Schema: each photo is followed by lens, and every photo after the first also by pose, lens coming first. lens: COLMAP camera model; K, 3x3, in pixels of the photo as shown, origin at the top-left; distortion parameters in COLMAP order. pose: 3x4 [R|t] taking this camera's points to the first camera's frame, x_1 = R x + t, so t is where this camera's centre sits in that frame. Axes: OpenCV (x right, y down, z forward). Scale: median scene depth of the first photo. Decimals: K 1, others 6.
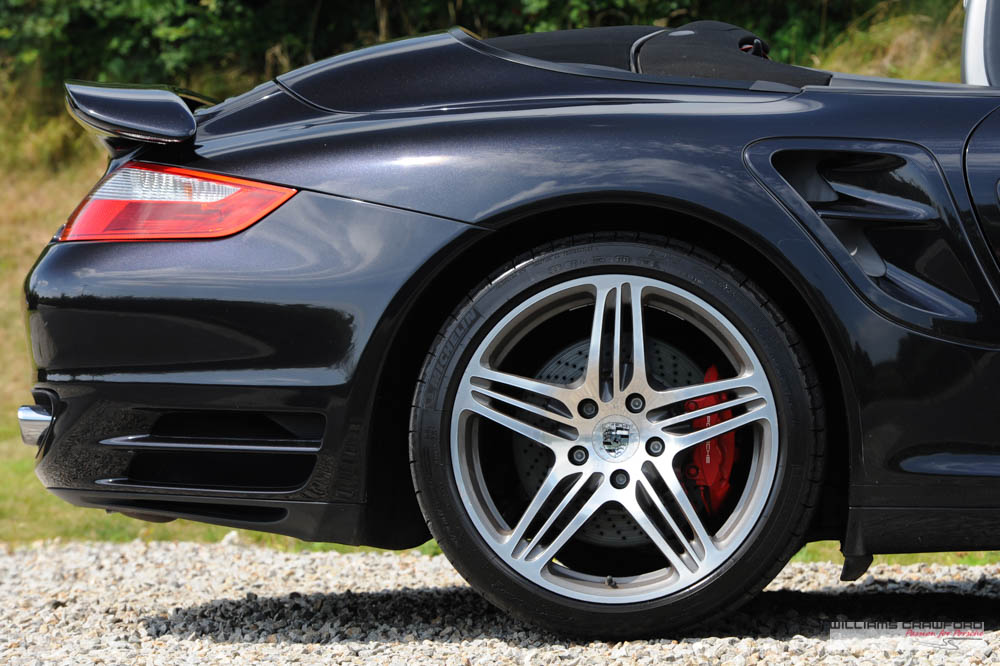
lens RADIAL K [[5098.1, 0, 504.4], [0, 5098.1, 327.8], [0, 0, 1]] dist [0.711823, 0.000000]
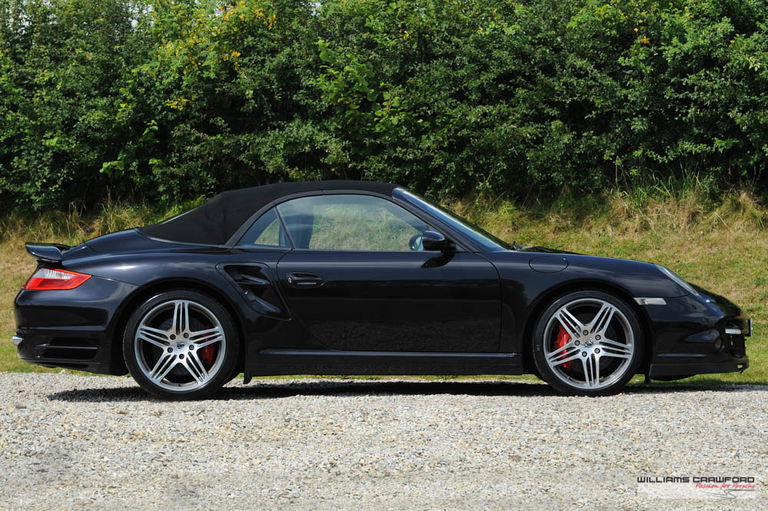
lens RADIAL K [[2237.7, 0, 398.0], [0, 2237.7, 305.2], [0, 0, 1]] dist [-0.029673, 0.000000]
pose [[0.994018, 0.001867, 0.109200, 0.001831], [-0.003350, 0.999905, 0.013407, -0.027564], [-0.109164, -0.013692, 0.993929, -0.571707]]
